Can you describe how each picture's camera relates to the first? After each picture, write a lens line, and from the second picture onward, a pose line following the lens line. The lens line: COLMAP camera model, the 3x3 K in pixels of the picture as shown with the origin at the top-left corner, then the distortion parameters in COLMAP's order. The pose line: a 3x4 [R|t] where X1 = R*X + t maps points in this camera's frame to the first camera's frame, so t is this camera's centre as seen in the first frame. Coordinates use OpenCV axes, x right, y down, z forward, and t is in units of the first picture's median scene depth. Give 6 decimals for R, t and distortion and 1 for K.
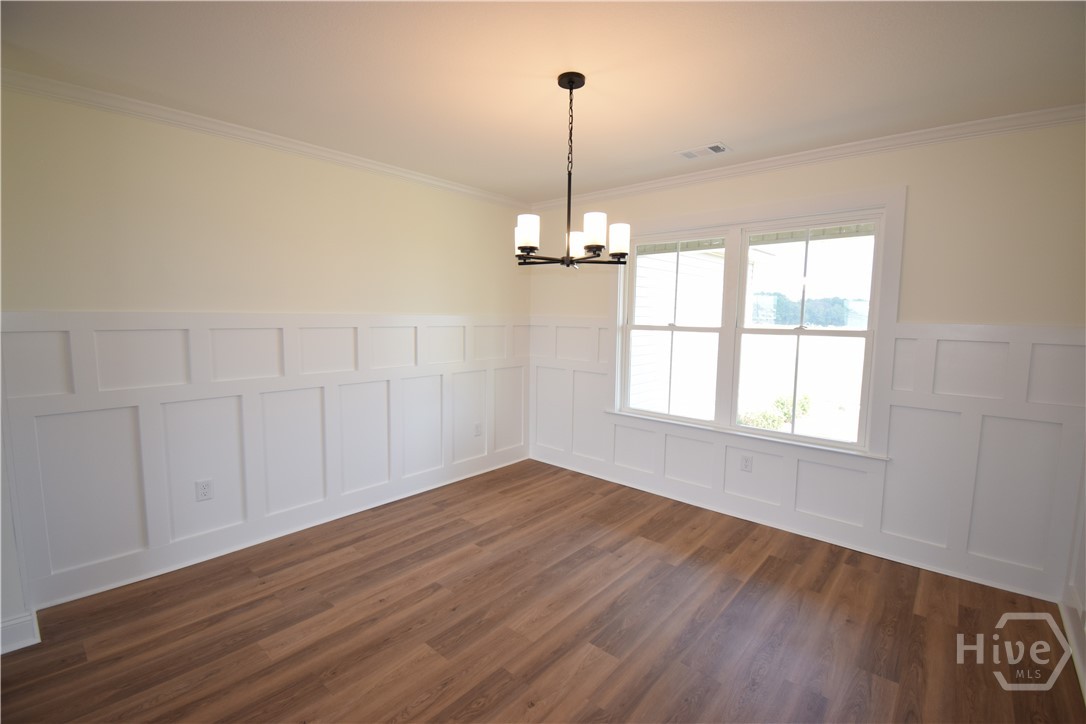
lens RADIAL K [[485.2, 0, 551.2], [0, 485.2, 364.6], [0, 0, 1]] dist [0.009598, -0.000787]
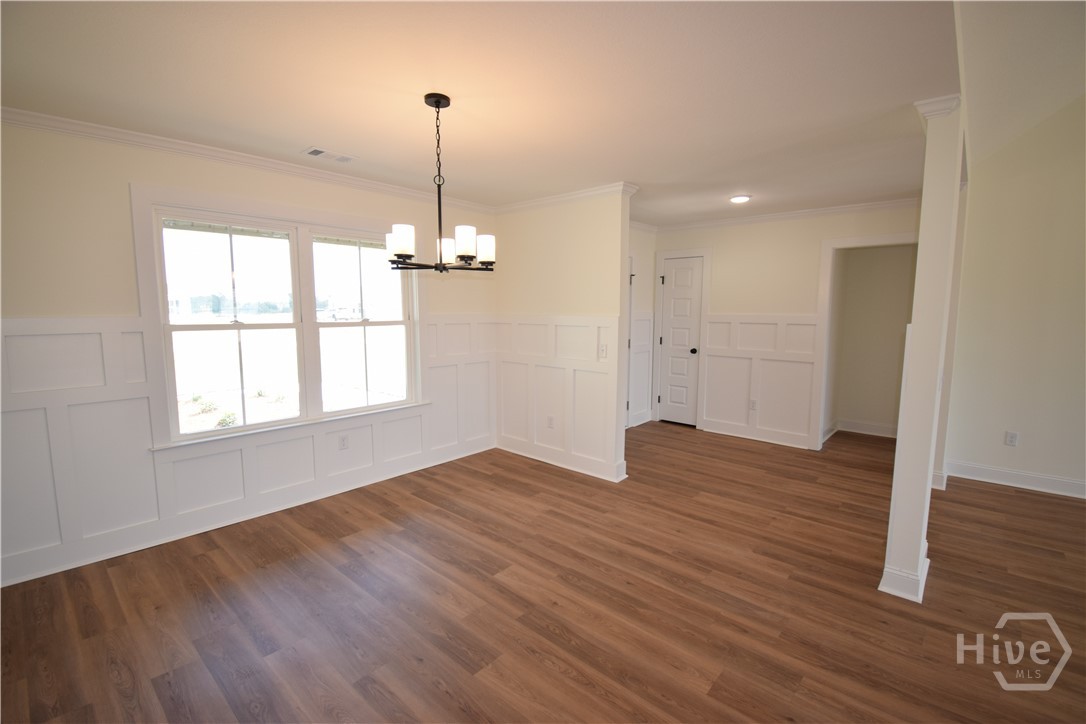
lens RADIAL K [[485.2, 0, 542.5], [0, 485.2, 361.4], [0, 0, 1]] dist [0.009598, -0.000787]
pose [[0.013494, -0.121207, 0.992536, -0.792910], [0.096674, 0.988134, 0.119355, -0.083405], [-0.995225, 0.094342, 0.025051, 0.567455]]
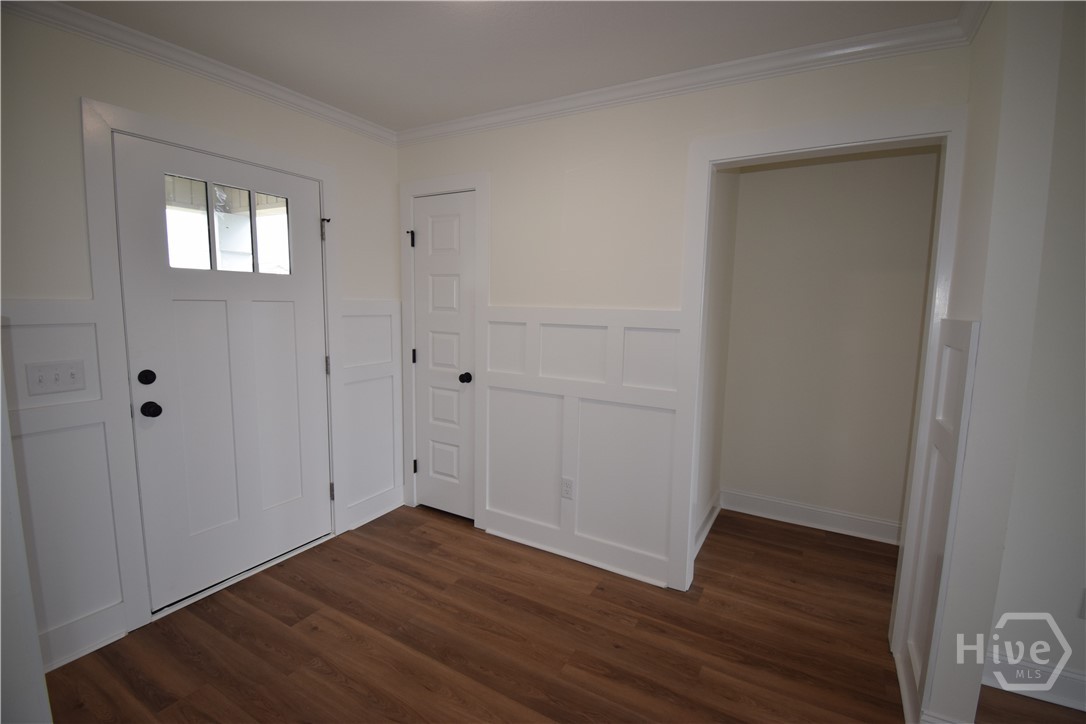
lens RADIAL K [[485.2, 0, 541.5], [0, 485.2, 358.7], [0, 0, 1]] dist [0.009598, -0.000787]
pose [[-0.186257, -0.129924, 0.973873, -0.766432], [0.079261, 0.986000, 0.146701, -0.081234], [-0.979299, 0.104514, -0.173351, 0.552376]]
